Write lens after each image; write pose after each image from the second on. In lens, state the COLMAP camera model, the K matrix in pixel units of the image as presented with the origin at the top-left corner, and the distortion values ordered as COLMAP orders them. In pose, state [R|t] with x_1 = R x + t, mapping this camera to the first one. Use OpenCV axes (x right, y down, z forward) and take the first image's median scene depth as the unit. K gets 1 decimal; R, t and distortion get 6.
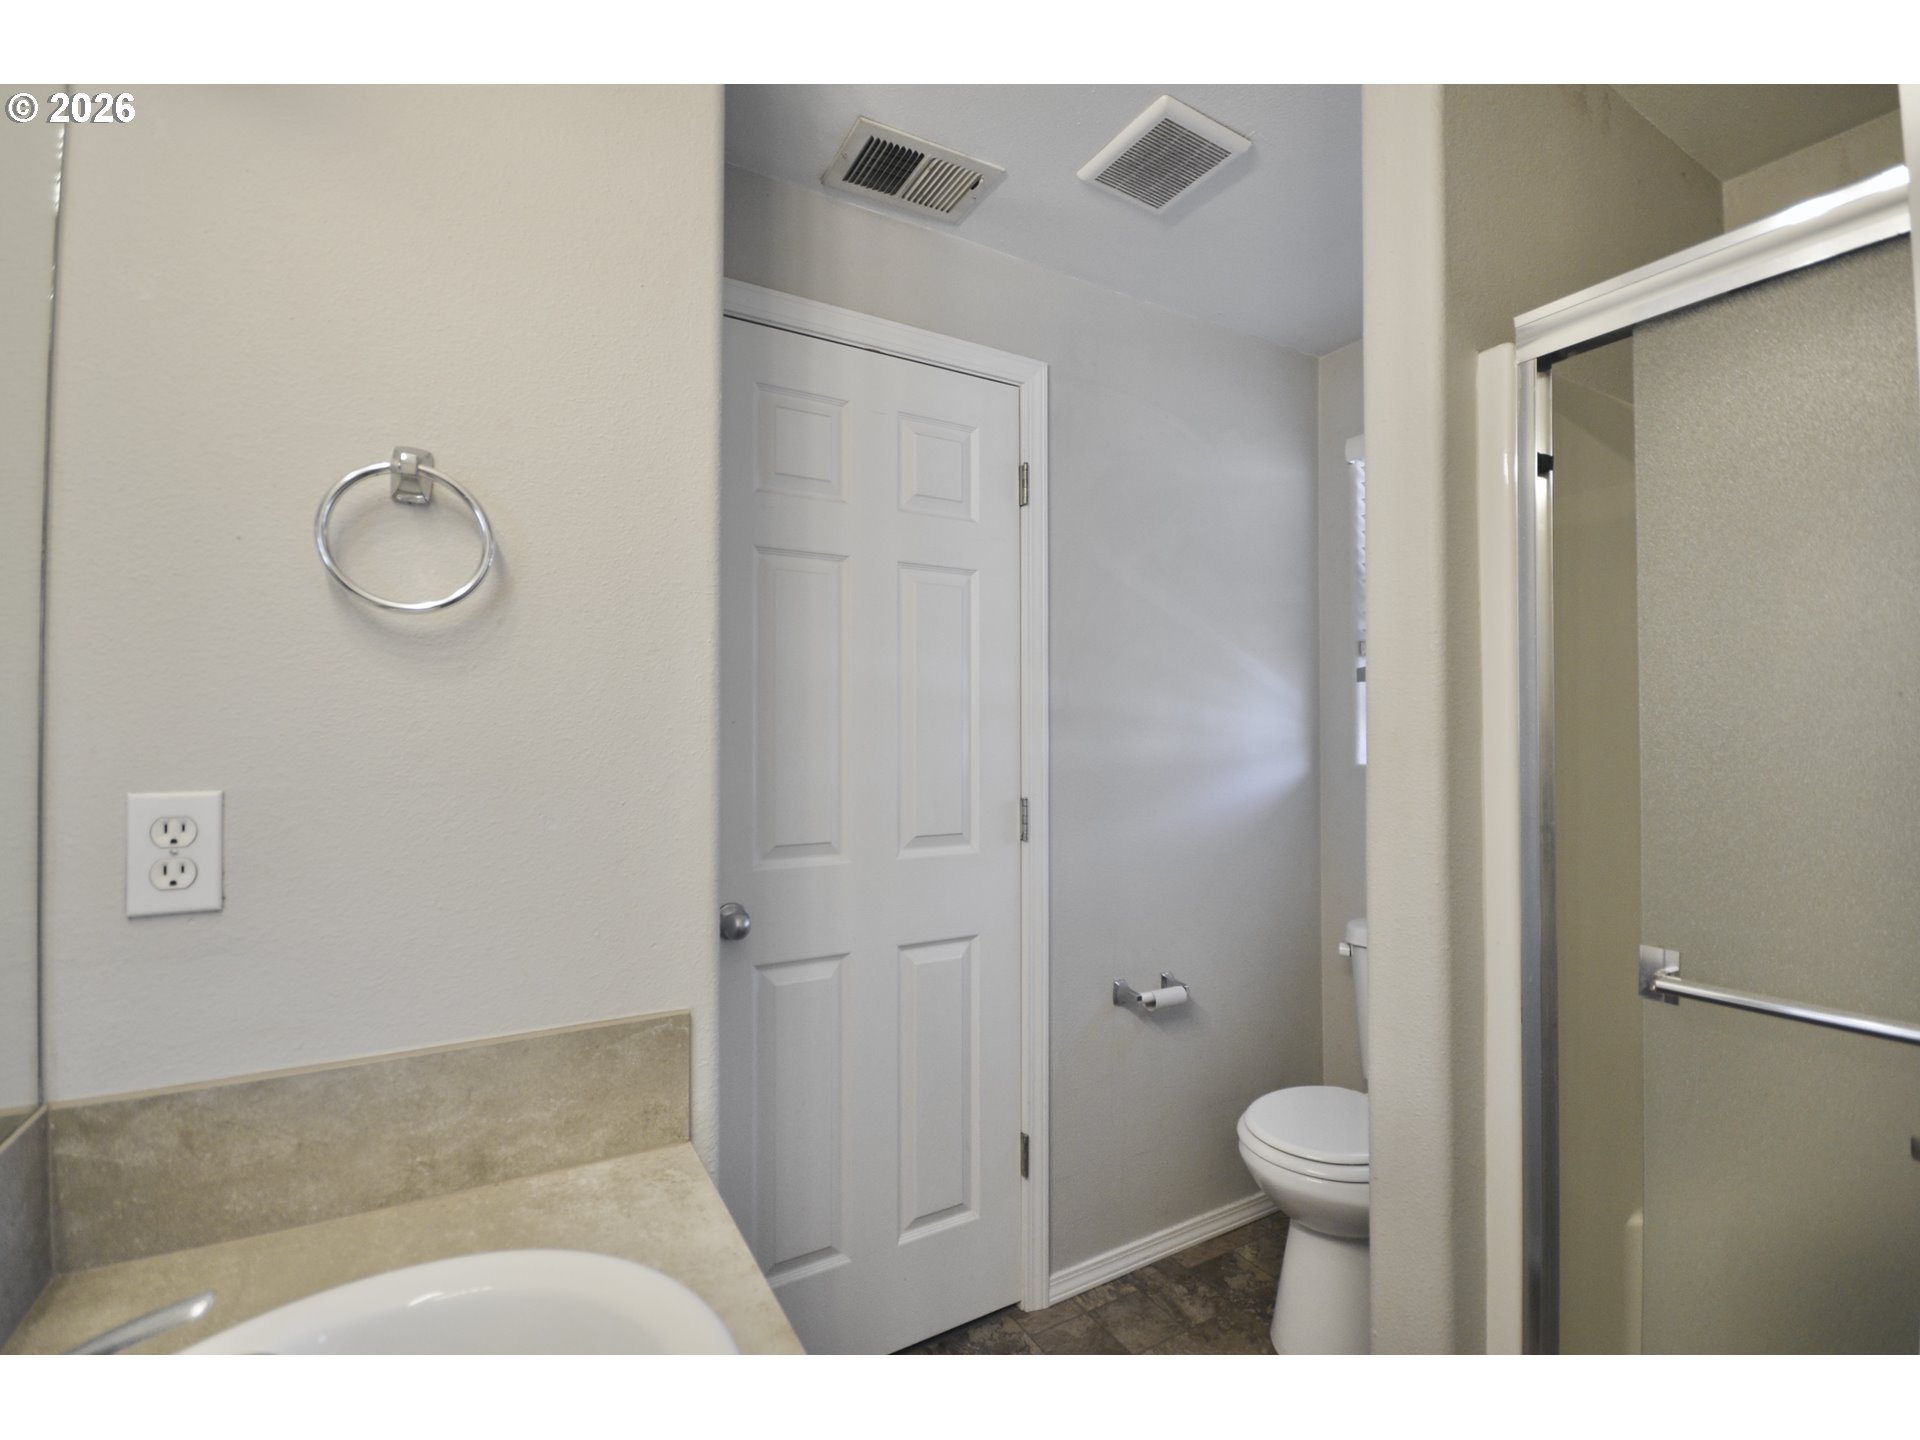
lens RADIAL K [[809.8, 0, 958.8], [0, 809.8, 723.5], [0, 0, 1]] dist [-0.019172, -0.002516]
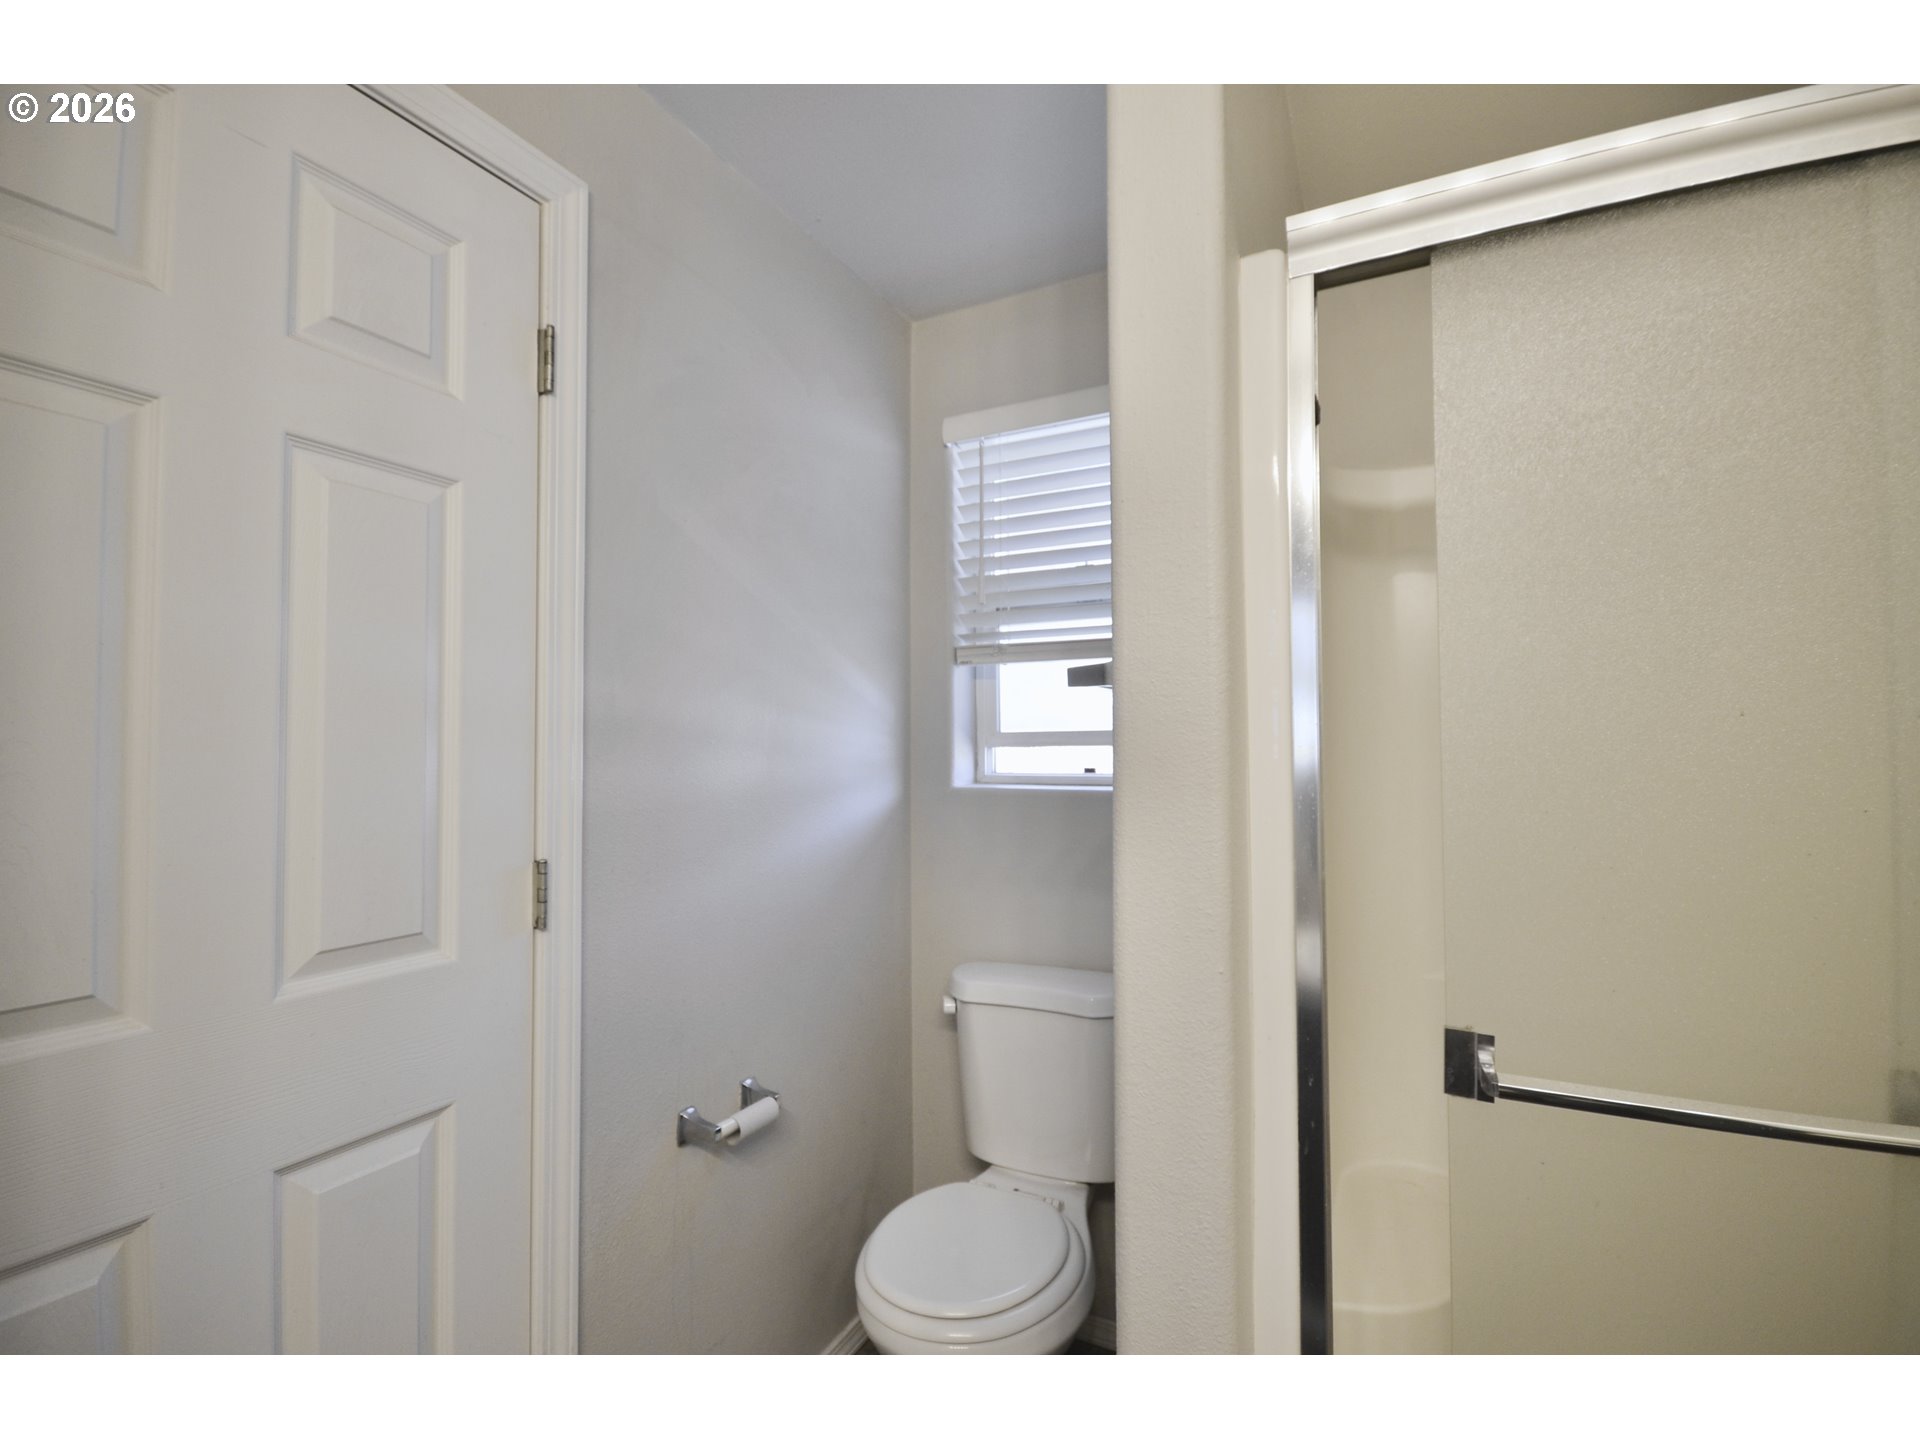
lens RADIAL K [[852.6, 0, 968.8], [0, 852.6, 726.9], [0, 0, 1]] dist [-0.004363, -0.002078]
pose [[0.838672, 0.012517, 0.544493, -0.000847], [-0.005409, 0.999878, -0.014655, -0.002515], [-0.544610, 0.009346, 0.838638, 0.282852]]
